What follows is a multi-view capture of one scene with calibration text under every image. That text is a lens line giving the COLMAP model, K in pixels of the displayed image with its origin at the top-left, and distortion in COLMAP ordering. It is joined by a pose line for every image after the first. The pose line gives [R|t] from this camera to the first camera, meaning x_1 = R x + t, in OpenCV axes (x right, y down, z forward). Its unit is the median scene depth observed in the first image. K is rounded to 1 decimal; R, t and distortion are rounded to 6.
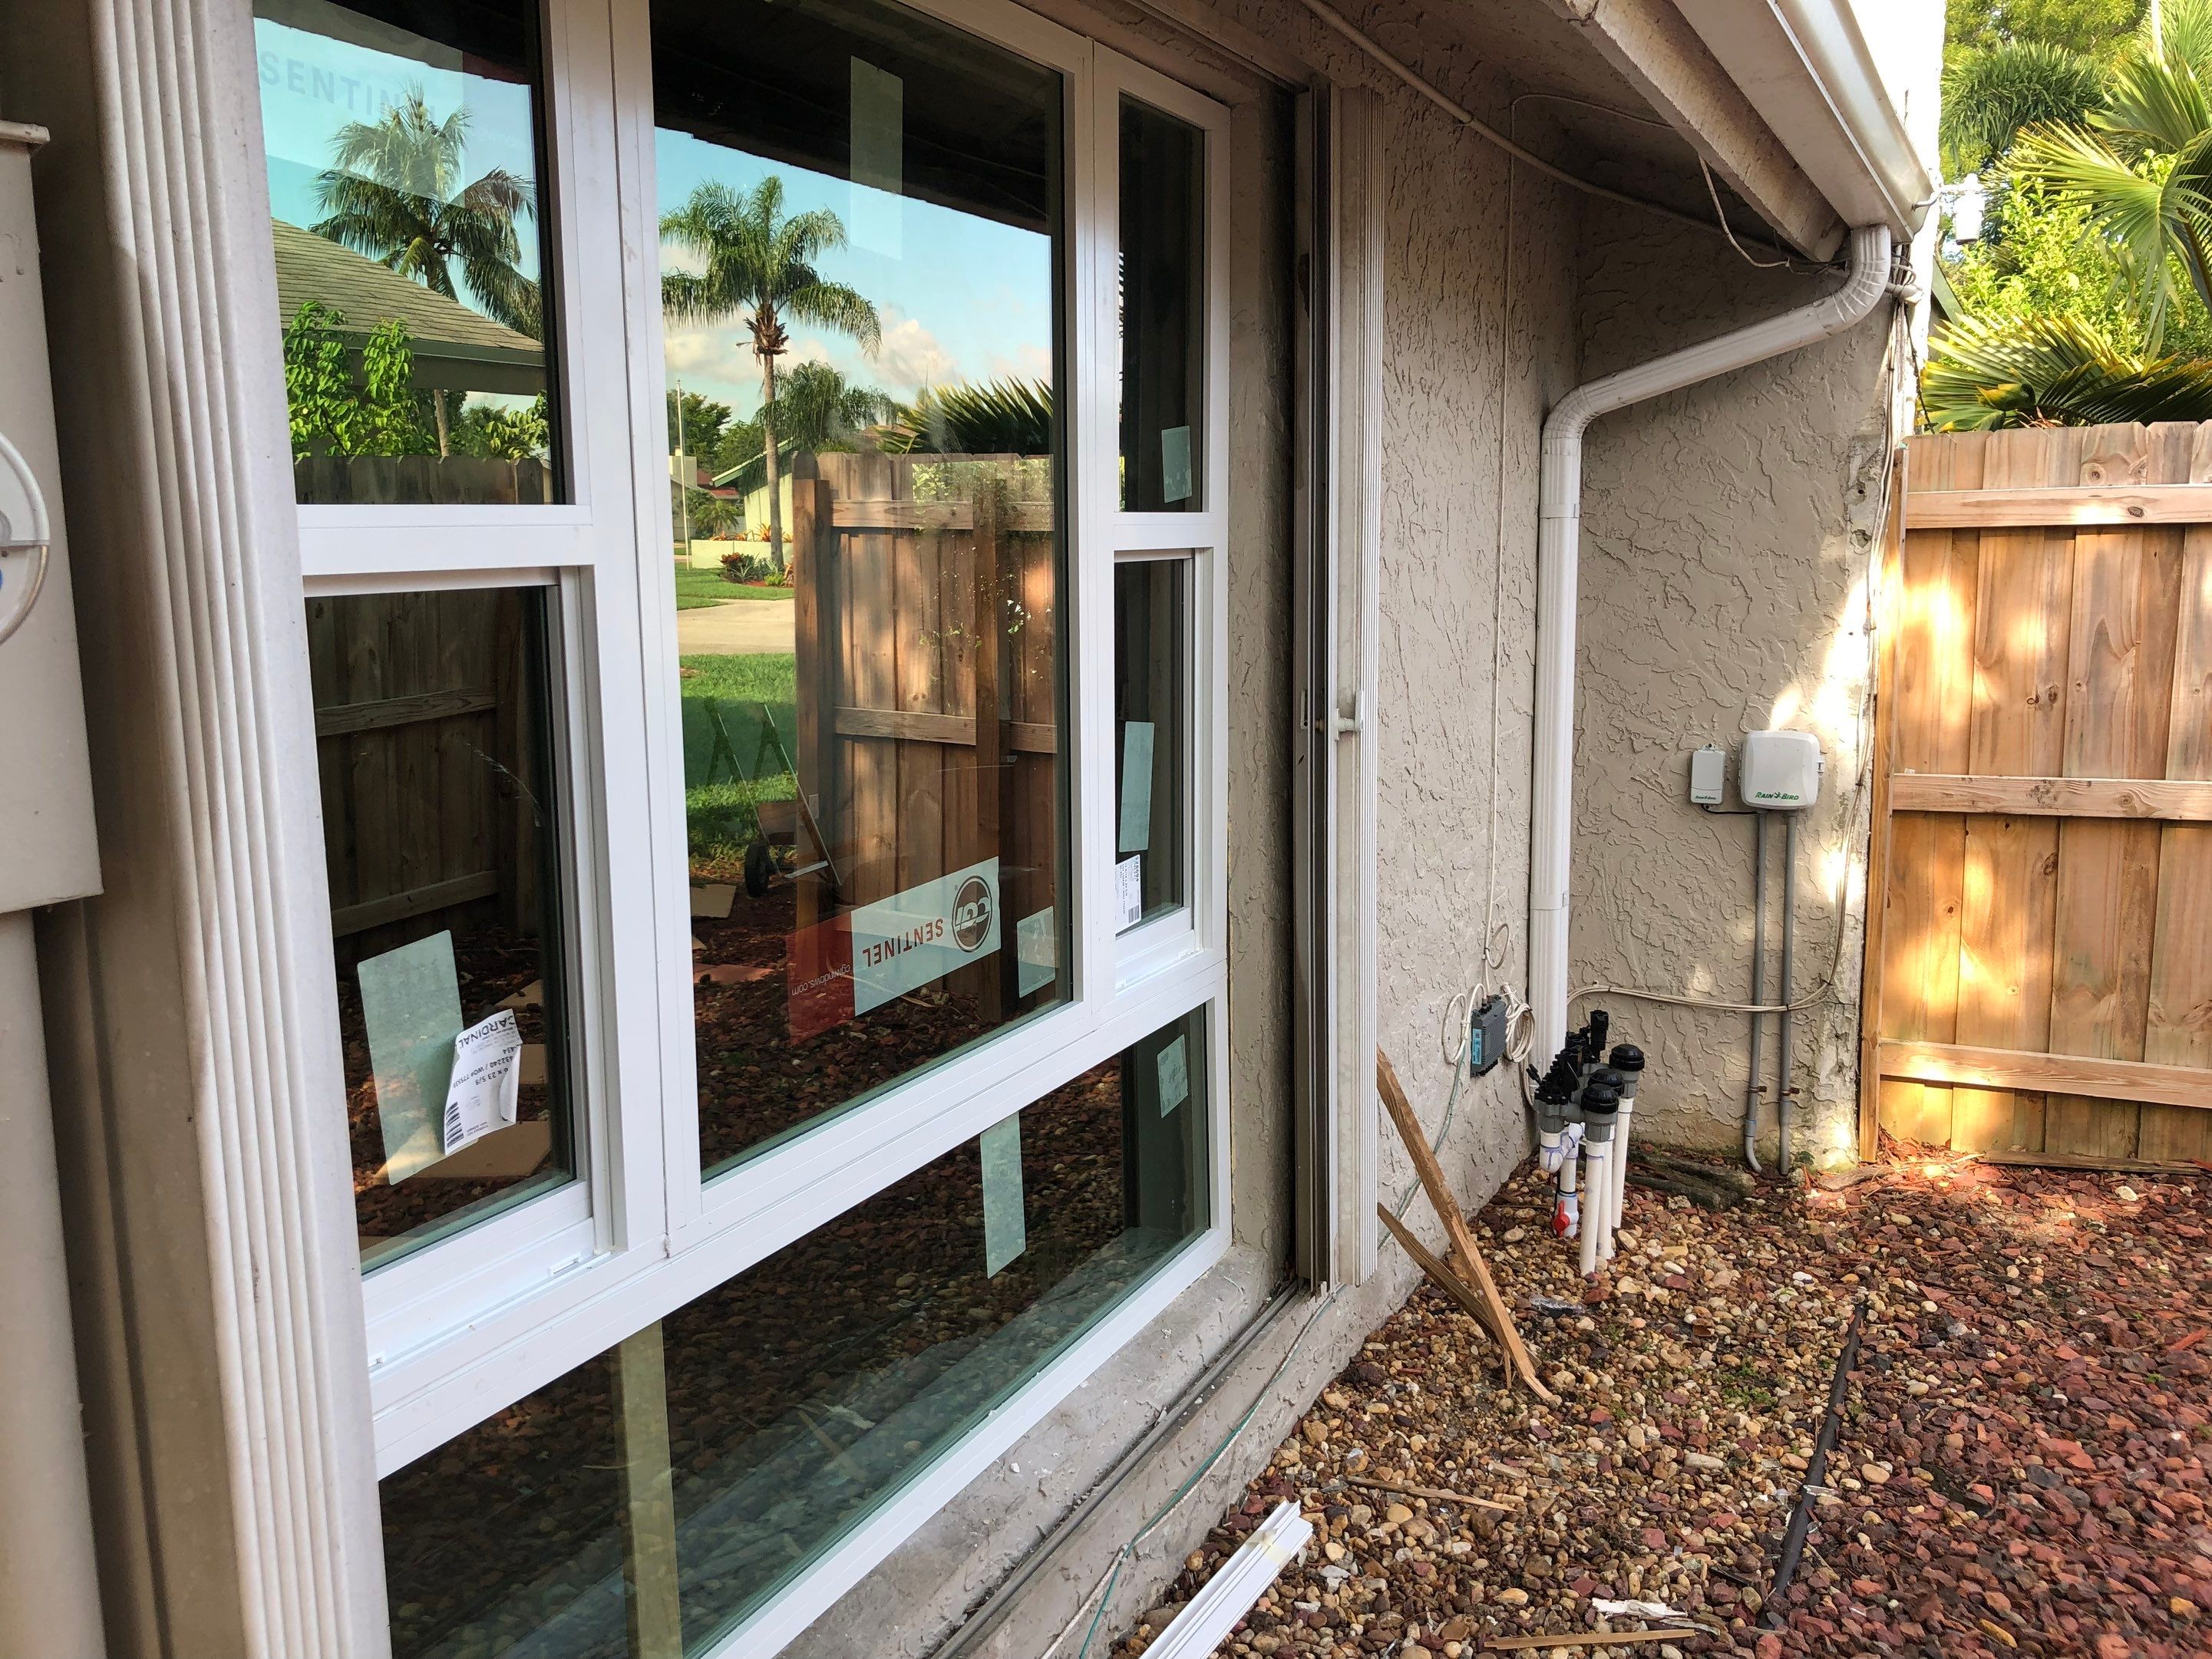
lens RADIAL K [[1776.4, 0, 1109.8], [0, 1776.4, 809.1], [0, 0, 1]] dist [0.010487, 0.001766]
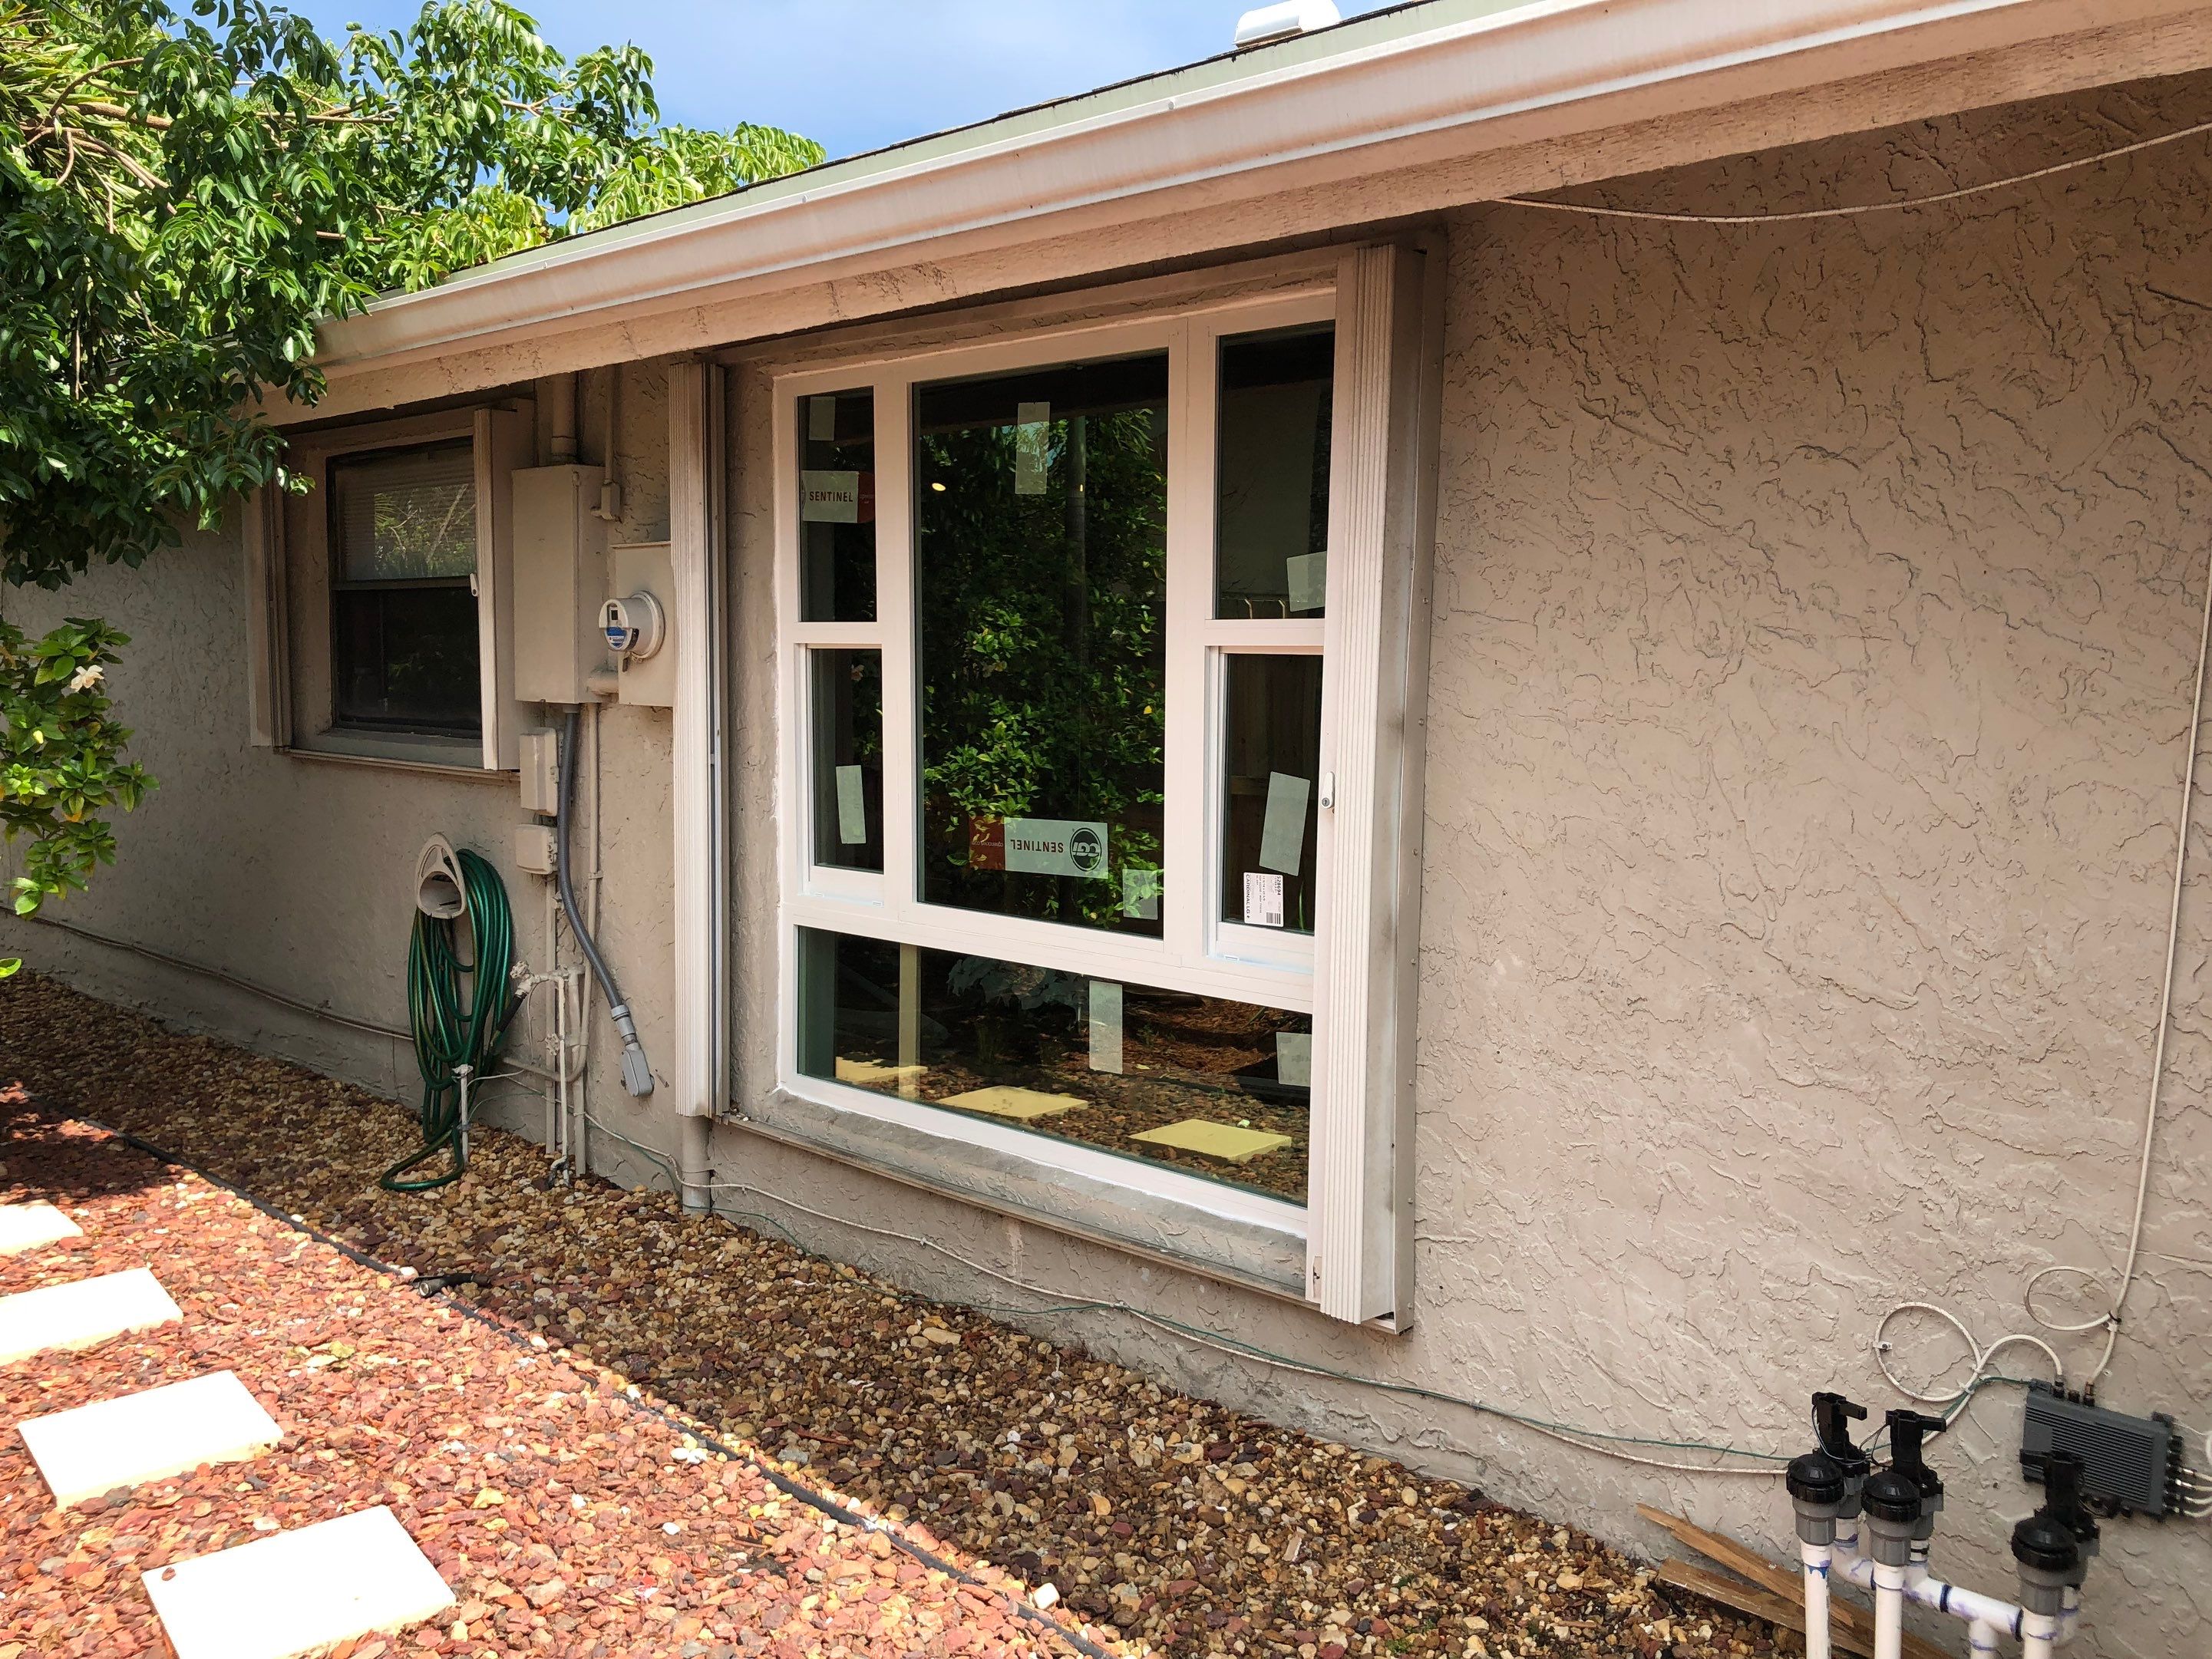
lens RADIAL K [[1776.4, 0, 1101.0], [0, 1776.4, 830.8], [0, 0, 1]] dist [0.010487, 0.001766]
pose [[-0.254544, 0.108232, -0.960986, 1.551495], [-0.156792, 0.975951, 0.151448, -0.219909], [0.954266, 0.189225, -0.231452, 1.372975]]
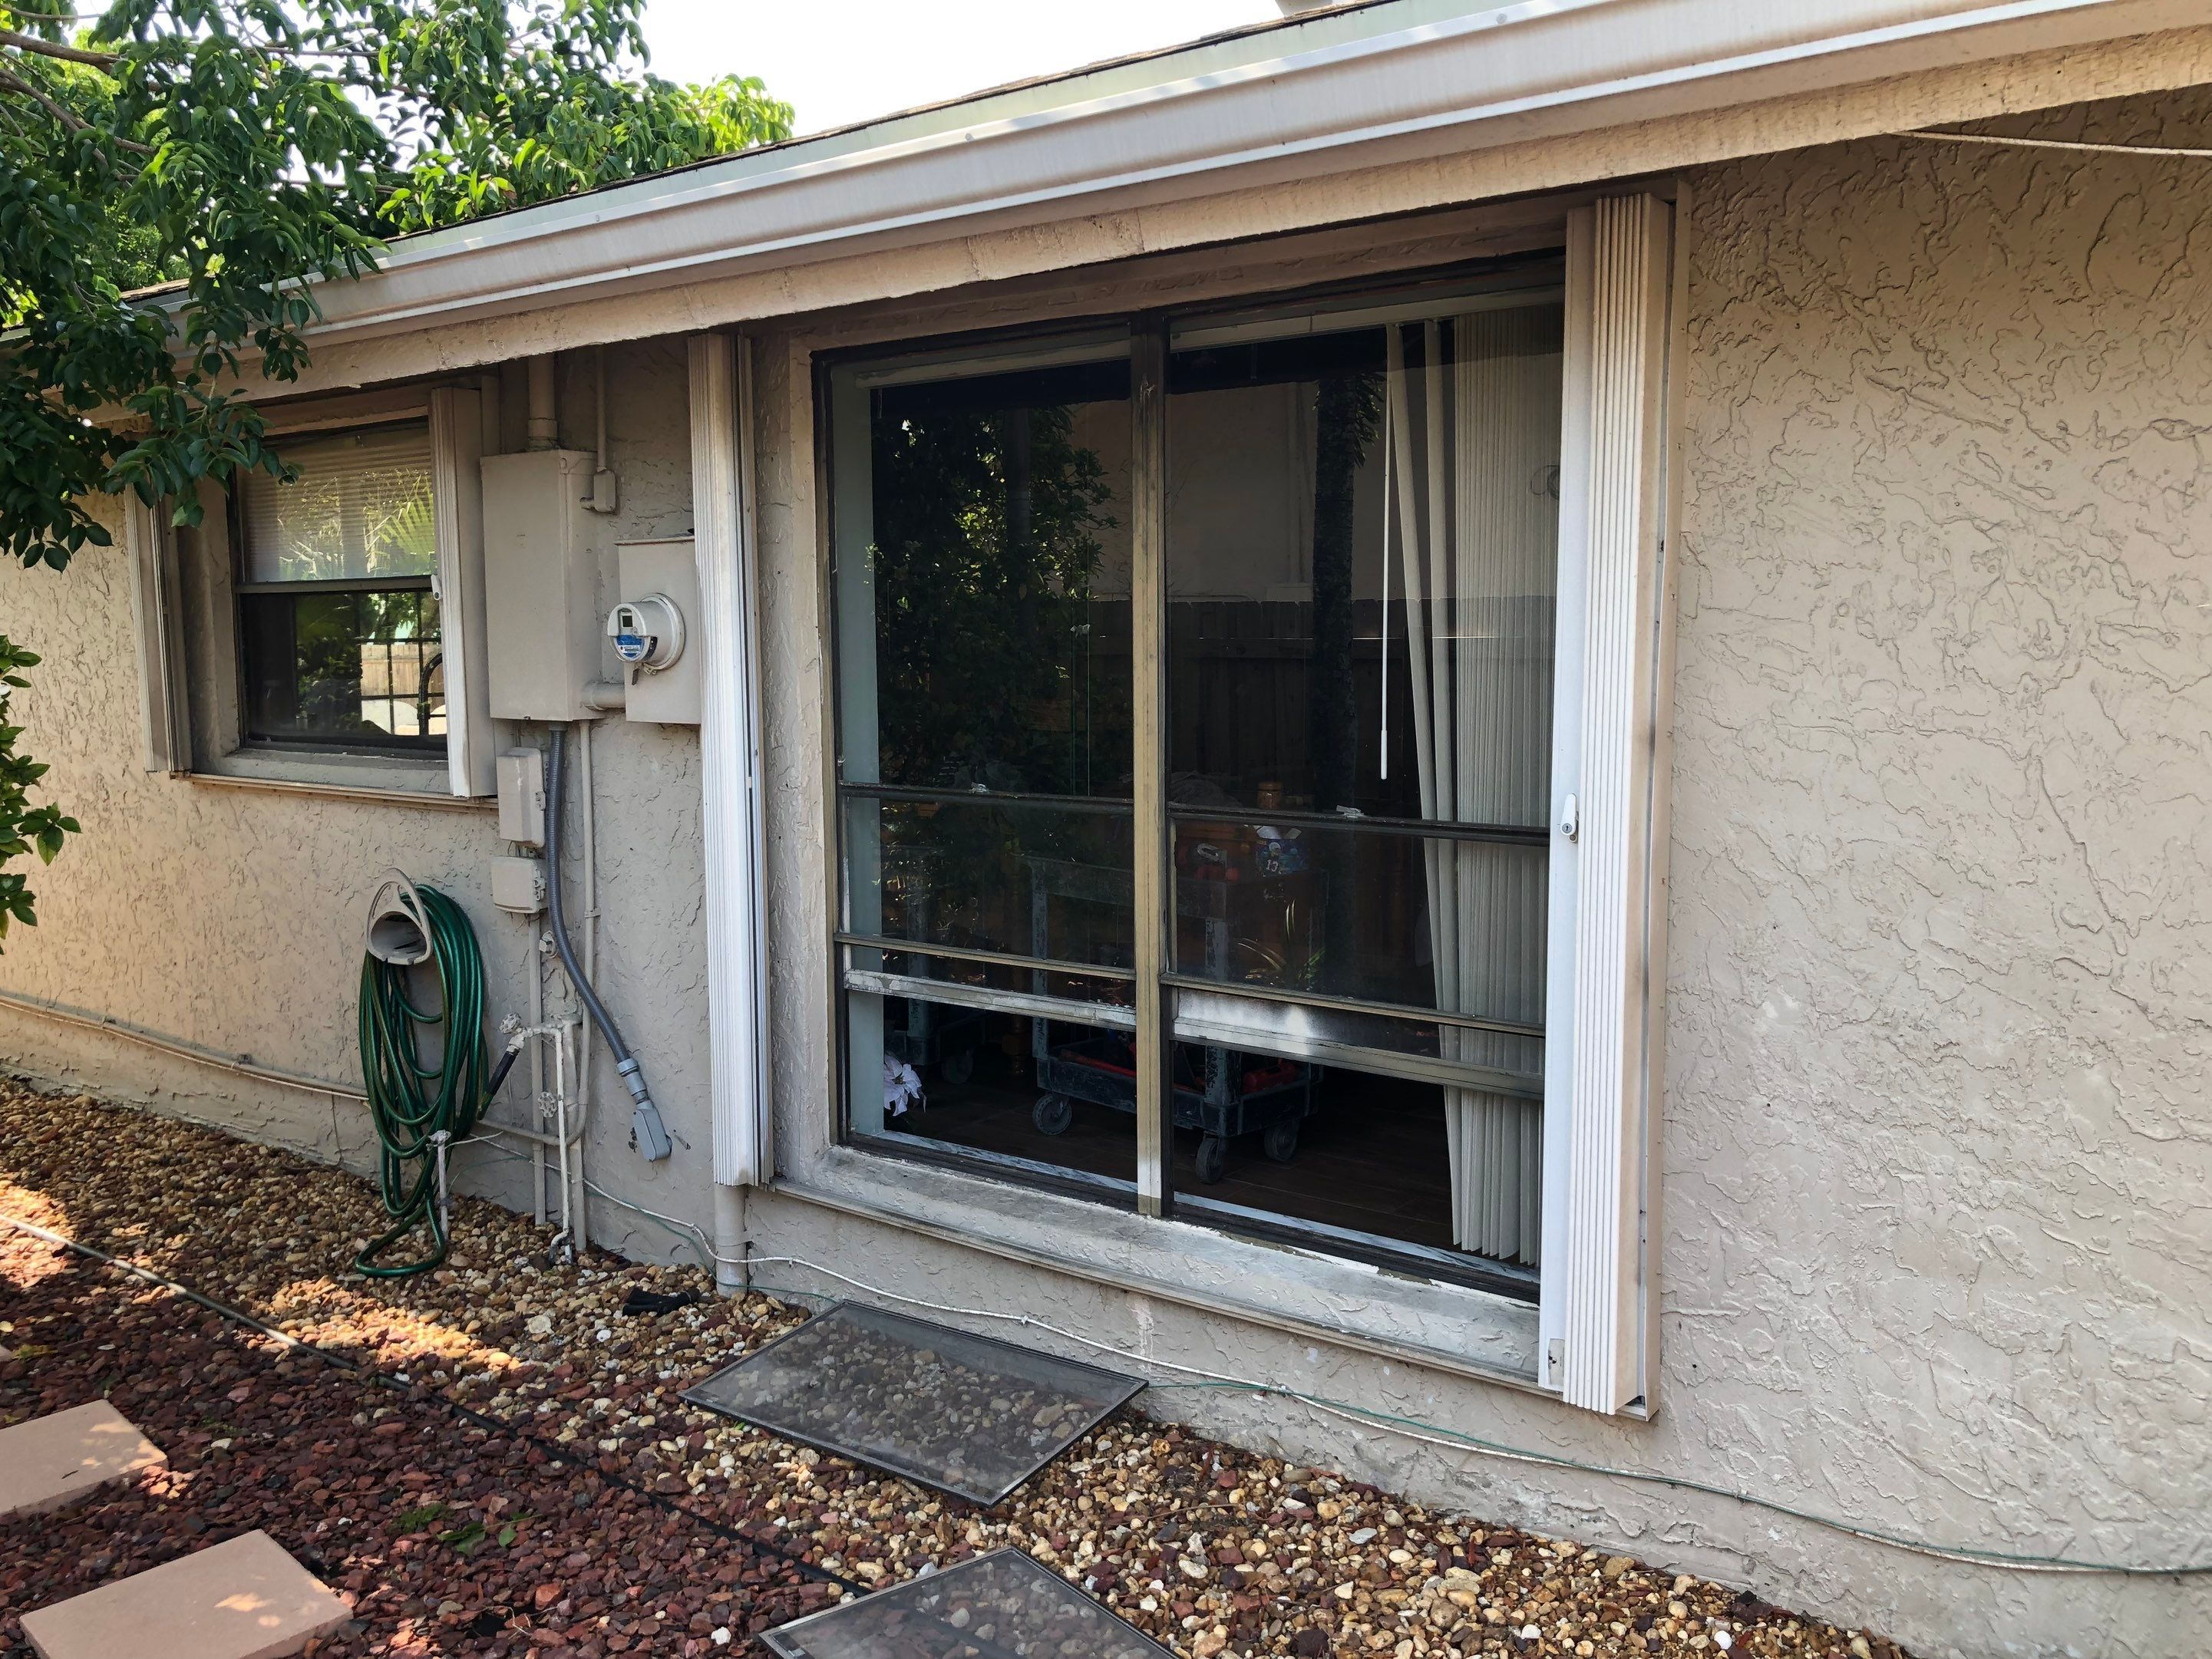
lens RADIAL K [[1776.4, 0, 1088.1], [0, 1776.4, 821.8], [0, 0, 1]] dist [0.010487, 0.001766]
pose [[-0.155312, 0.119986, -0.980552, 1.426116], [-0.144500, 0.979161, 0.142703, -0.191253], [0.977240, 0.163853, -0.134737, 1.065531]]
